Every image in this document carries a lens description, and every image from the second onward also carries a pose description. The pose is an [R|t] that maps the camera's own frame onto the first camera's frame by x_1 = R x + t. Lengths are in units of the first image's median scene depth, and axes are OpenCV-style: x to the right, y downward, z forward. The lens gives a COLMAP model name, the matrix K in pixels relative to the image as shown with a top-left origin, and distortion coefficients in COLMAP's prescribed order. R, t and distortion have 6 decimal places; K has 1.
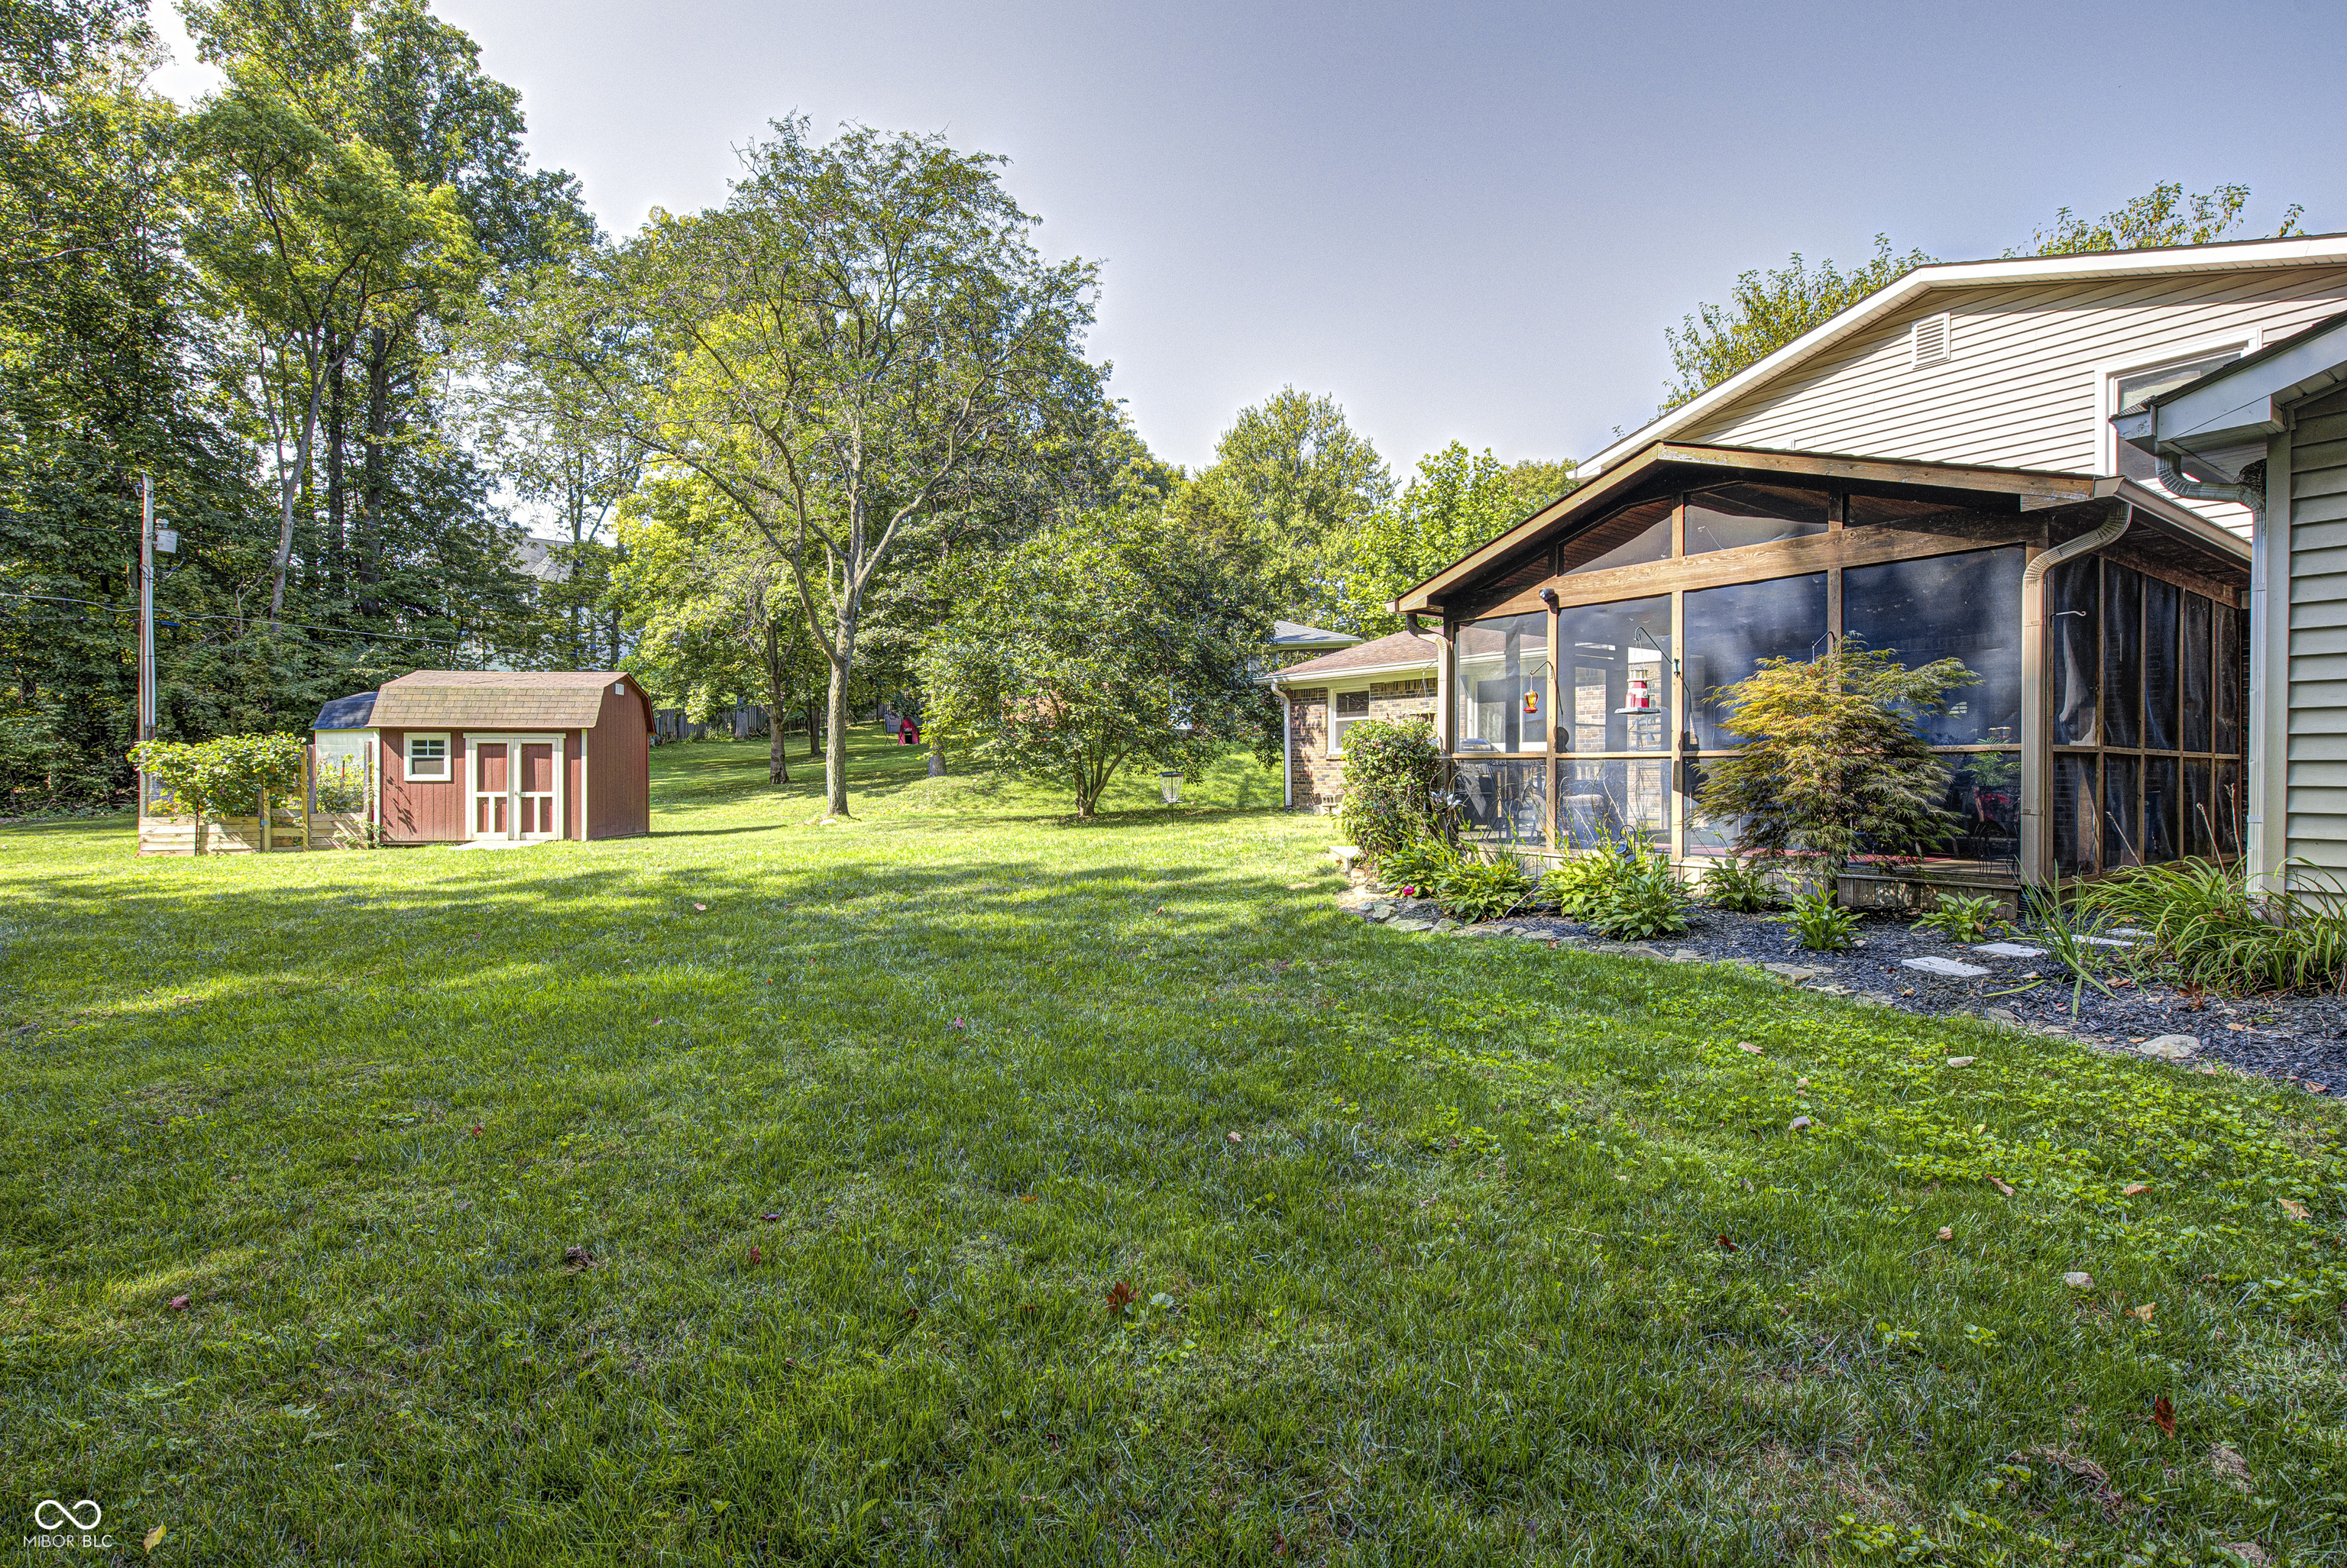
lens RADIAL K [[1124.4, 0, 1174.9], [0, 1124.4, 775.3], [0, 0, 1]] dist [0.005844, -0.000342]
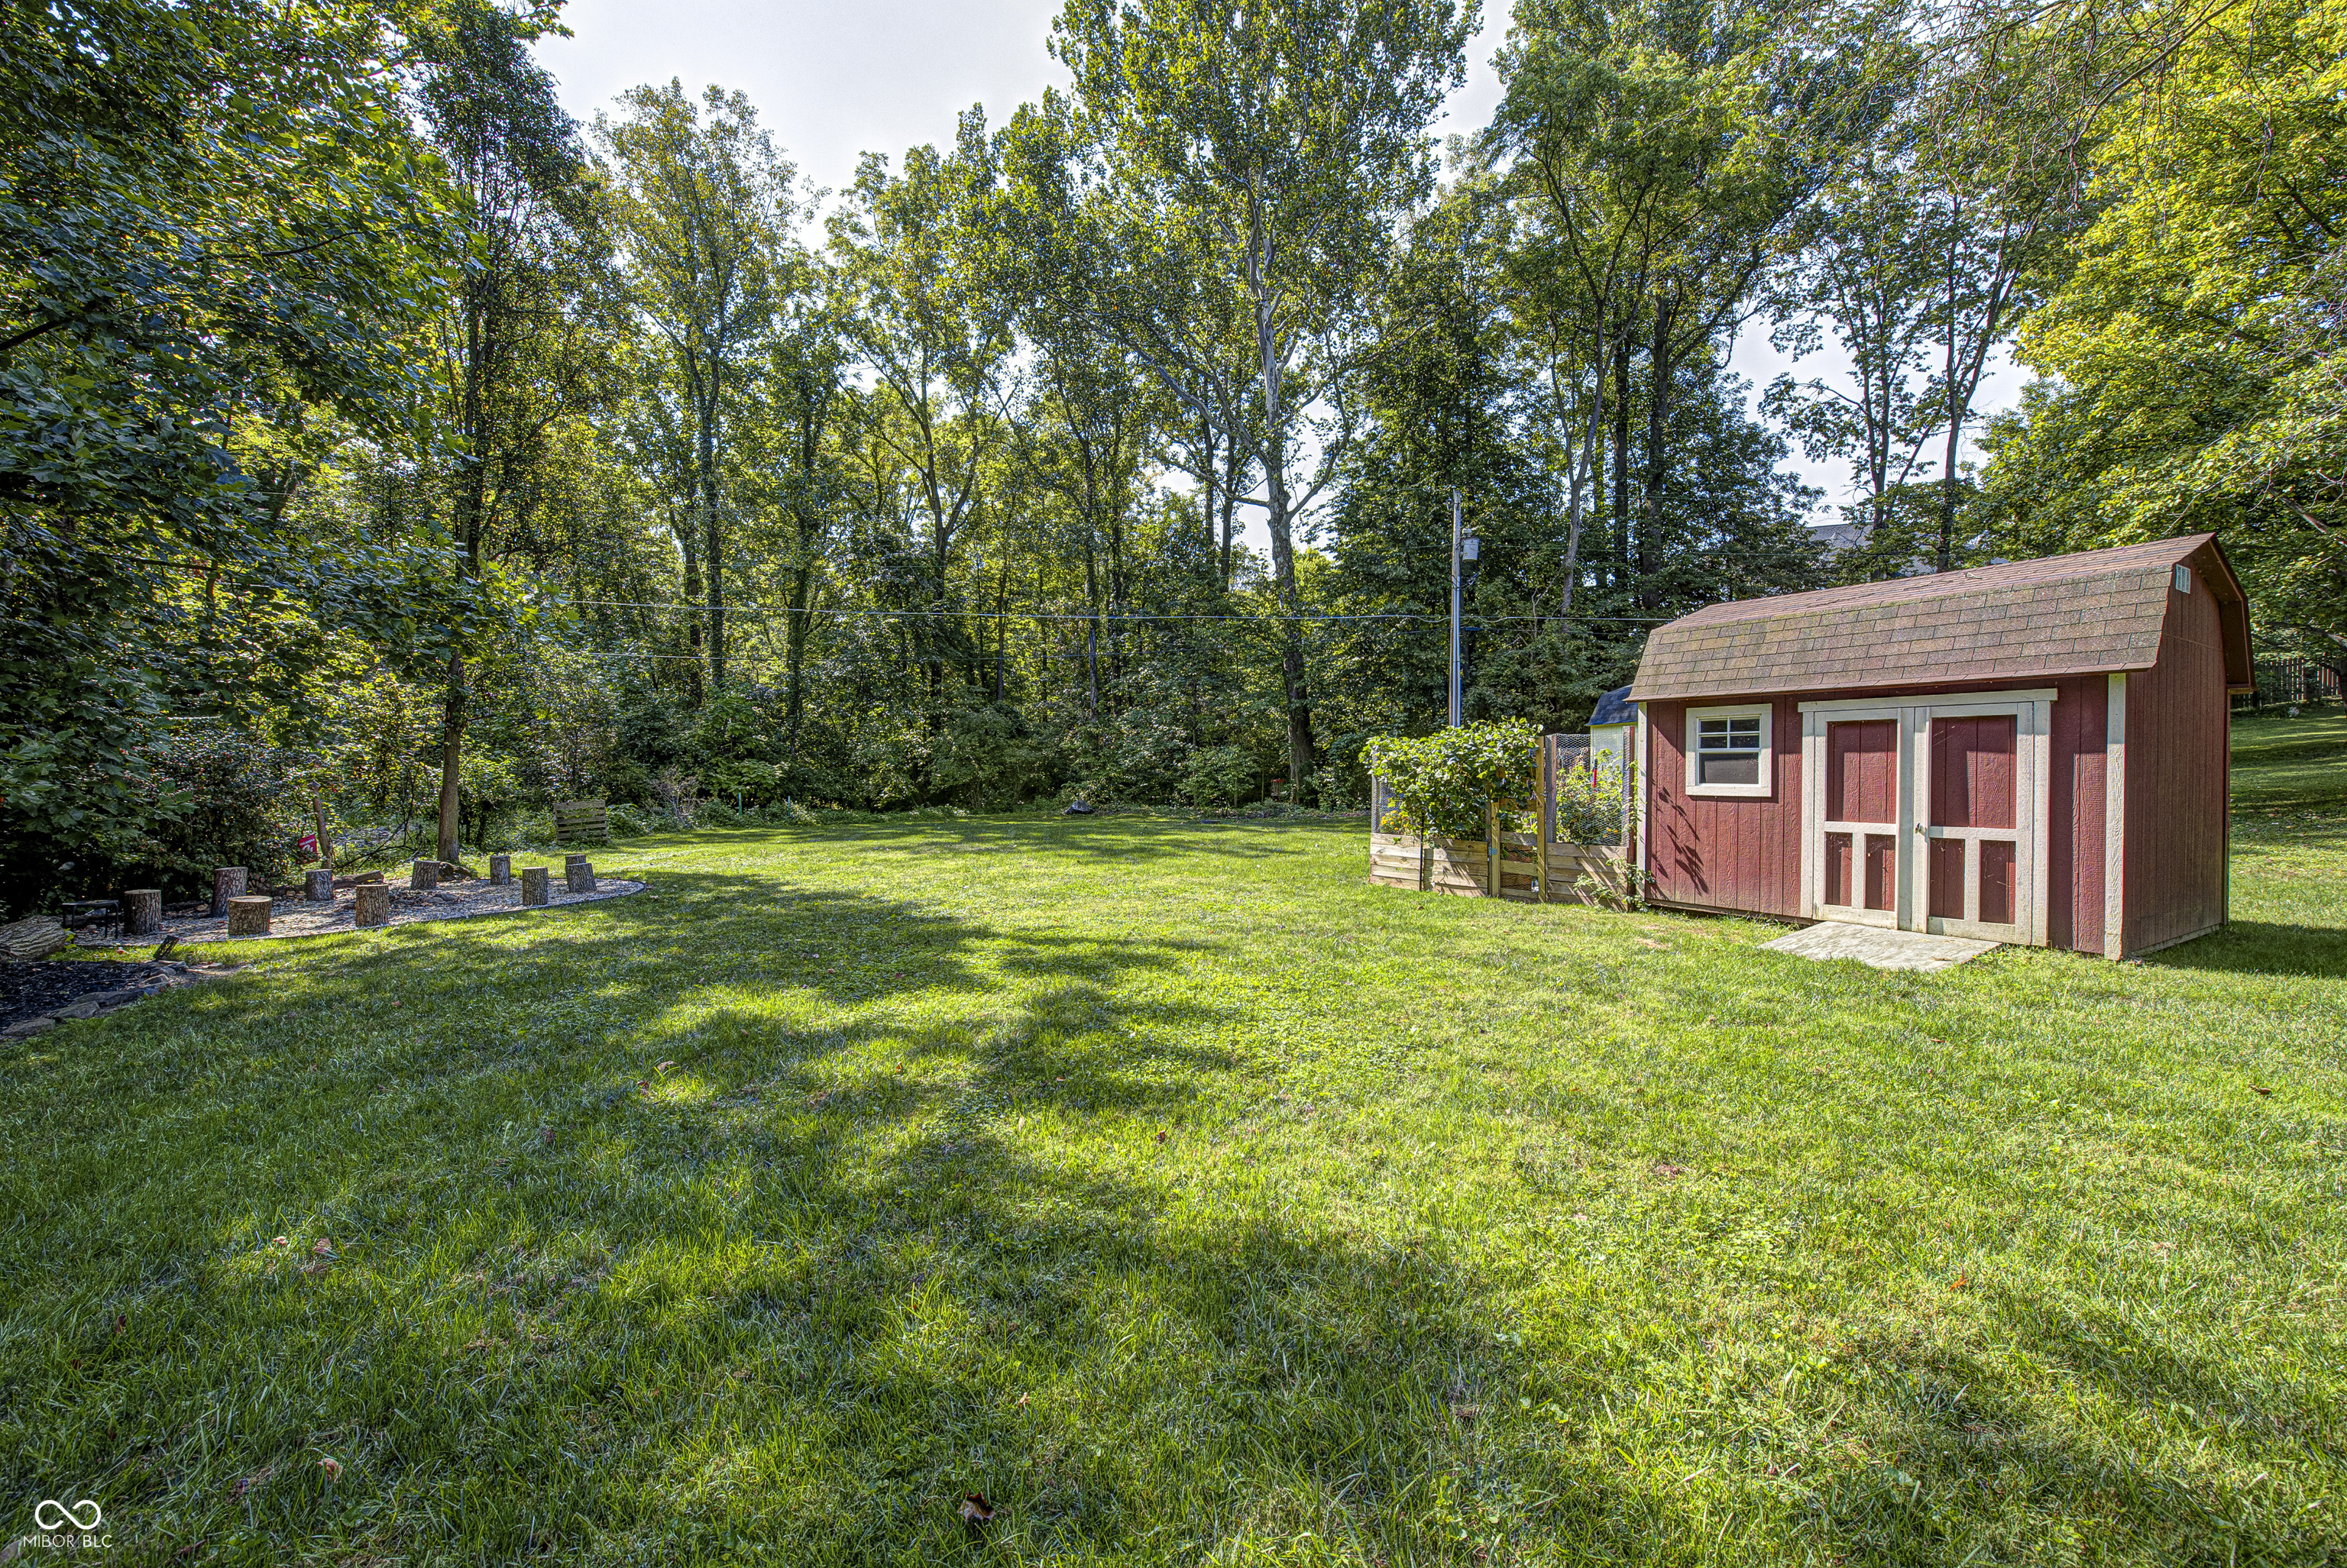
lens RADIAL K [[930.6, 0, 1171.7], [0, 930.6, 775.4], [0, 0, 1]] dist [0.003056, -0.000086]
pose [[0.453346, 0.008068, -0.891298, -0.386432], [-0.003787, 0.999967, 0.007125, -0.007196], [0.891327, 0.000145, 0.453362, 0.561386]]
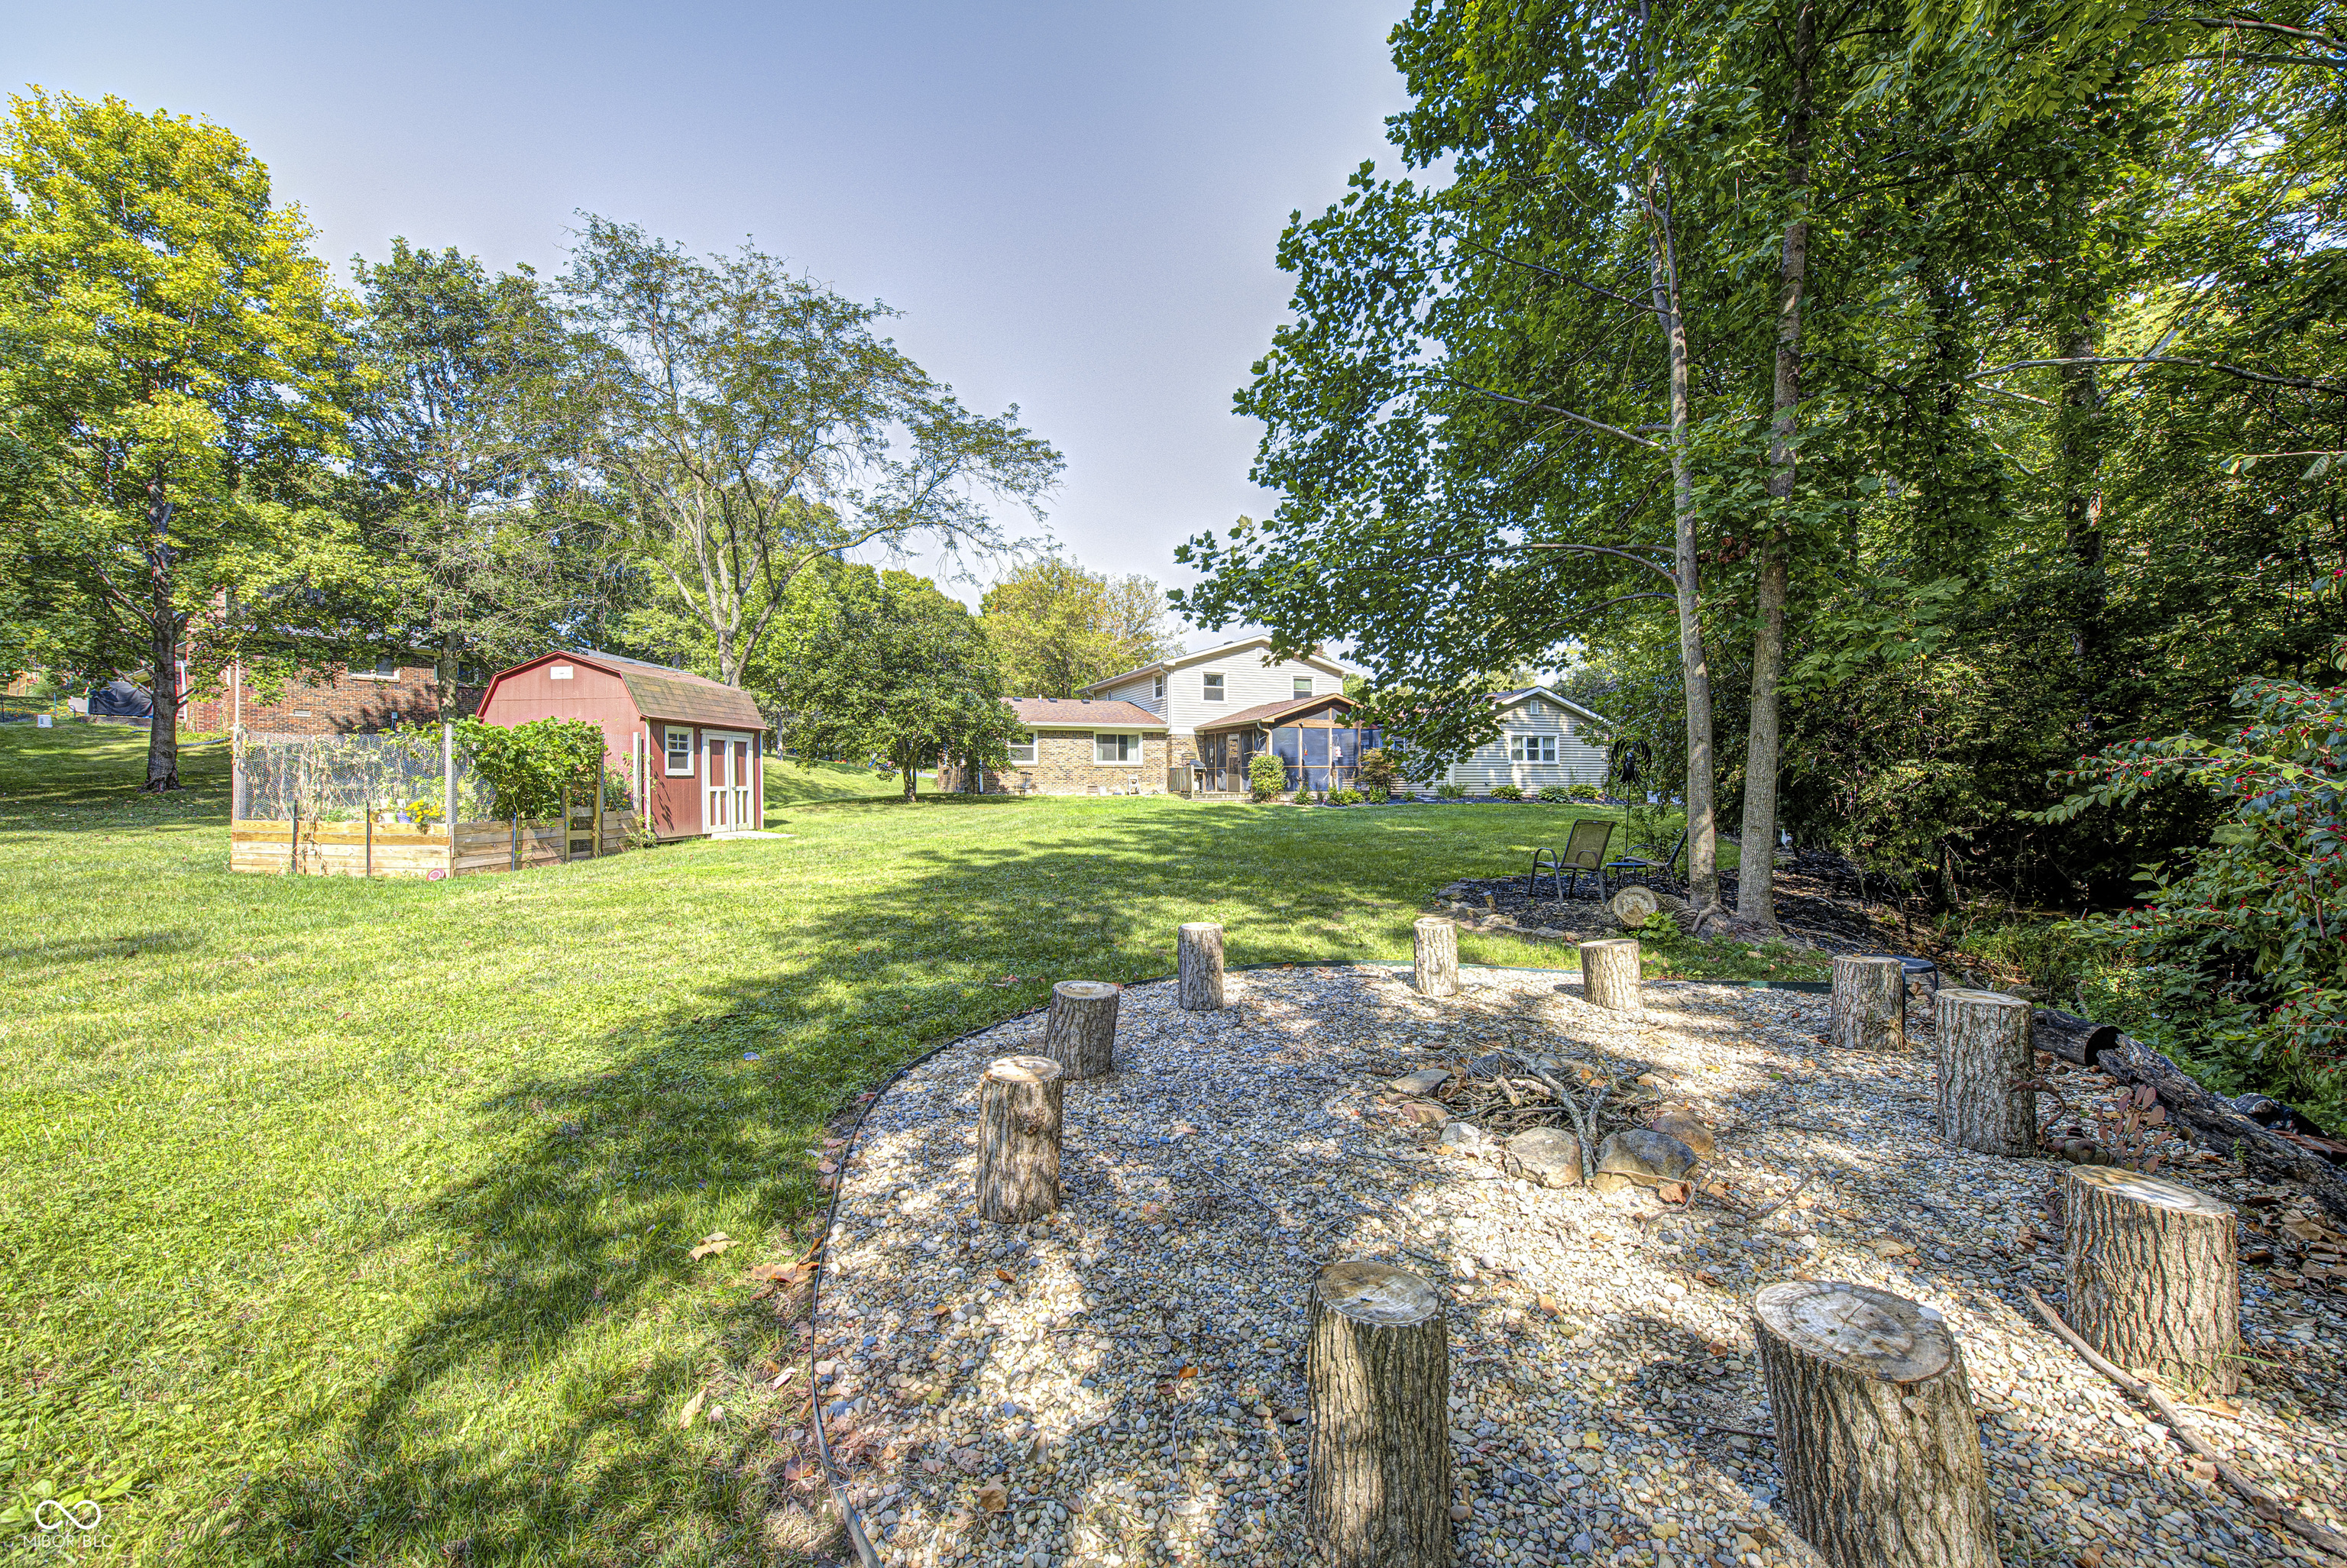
lens RADIAL K [[930.6, 0, 1173.1], [0, 930.6, 780.7], [0, 0, 1]] dist [0.003056, -0.000086]
pose [[0.219003, -0.000867, 0.975724, -1.352666], [0.003122, 0.999995, 0.000187, 0.010386], [-0.975719, 0.003005, 0.219004, 0.403415]]
